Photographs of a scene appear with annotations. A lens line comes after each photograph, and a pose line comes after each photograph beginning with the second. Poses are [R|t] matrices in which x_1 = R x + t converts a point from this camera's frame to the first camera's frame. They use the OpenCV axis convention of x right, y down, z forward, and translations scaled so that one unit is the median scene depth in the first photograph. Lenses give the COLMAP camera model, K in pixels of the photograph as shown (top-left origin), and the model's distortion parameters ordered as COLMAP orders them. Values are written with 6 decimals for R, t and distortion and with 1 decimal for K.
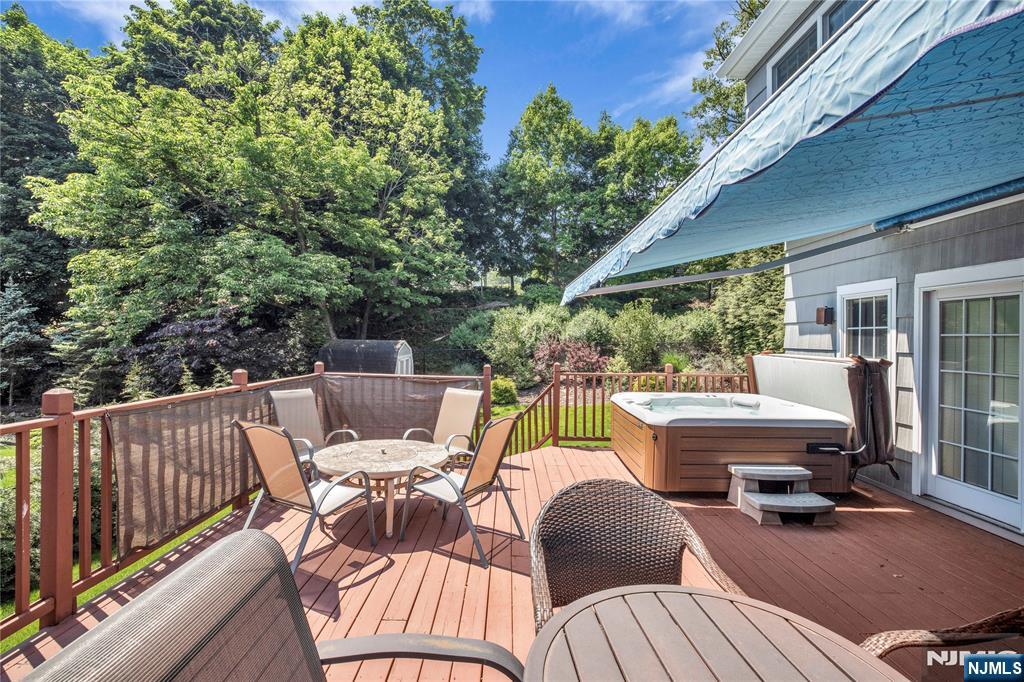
lens RADIAL K [[464.9, 0, 493.2], [0, 464.9, 339.1], [0, 0, 1]] dist [-0.052196, 0.019043]
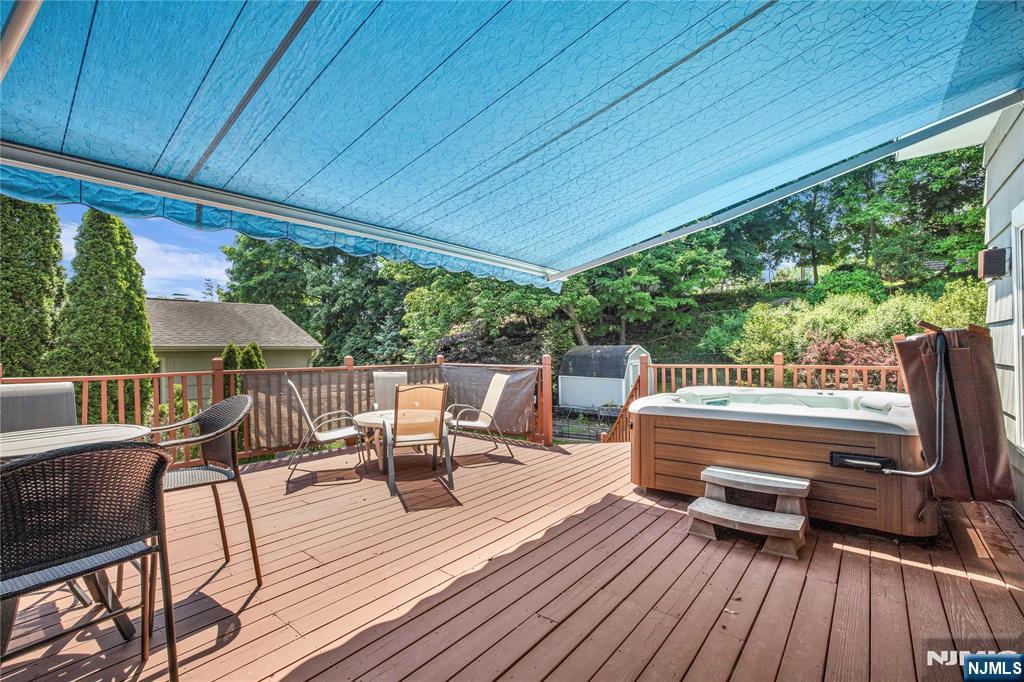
lens RADIAL K [[464.9, 0, 493.2], [0, 464.9, 339.1], [0, 0, 1]] dist [-0.052196, 0.019043]
pose [[0.756110, -0.039965, -0.653224, 0.767649], [0.021519, 0.999112, -0.036218, 0.068920], [0.654091, 0.013328, 0.756298, 0.120962]]
